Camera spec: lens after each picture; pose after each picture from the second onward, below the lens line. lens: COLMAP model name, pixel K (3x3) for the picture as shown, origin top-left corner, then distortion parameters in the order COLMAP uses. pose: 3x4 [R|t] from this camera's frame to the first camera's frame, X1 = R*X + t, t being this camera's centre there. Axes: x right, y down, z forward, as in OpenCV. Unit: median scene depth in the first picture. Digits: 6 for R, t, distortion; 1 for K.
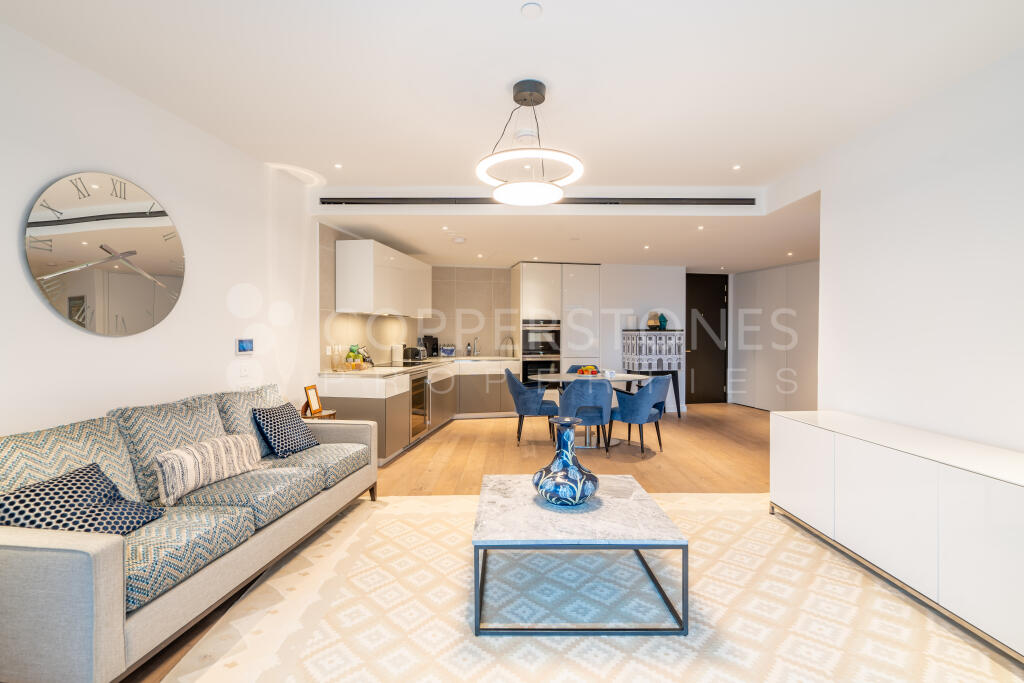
lens RADIAL K [[473.2, 0, 512.0], [0, 473.2, 341.5], [0, 0, 1]] dist [-0.022357, -0.000108]
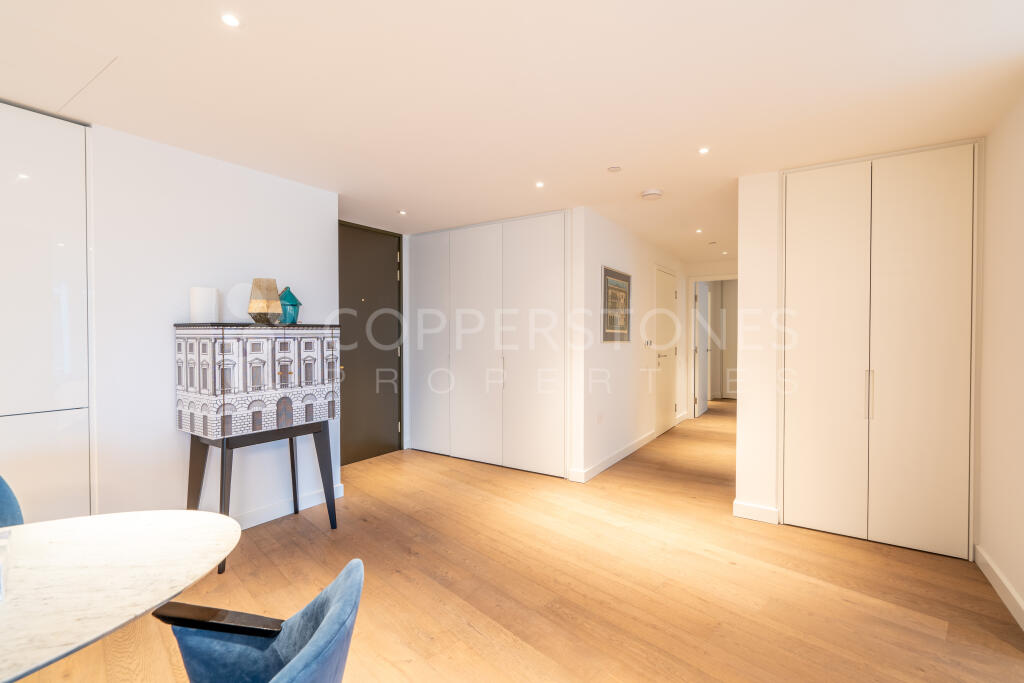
lens RADIAL K [[473.2, 0, 512.0], [0, 473.2, 341.5], [0, 0, 1]] dist [-0.022357, -0.000108]
pose [[0.722839, -0.009927, 0.690945, 0.175504], [0.007606, 0.999951, 0.006409, -0.011393], [-0.690975, 0.000622, 0.722879, 0.570139]]
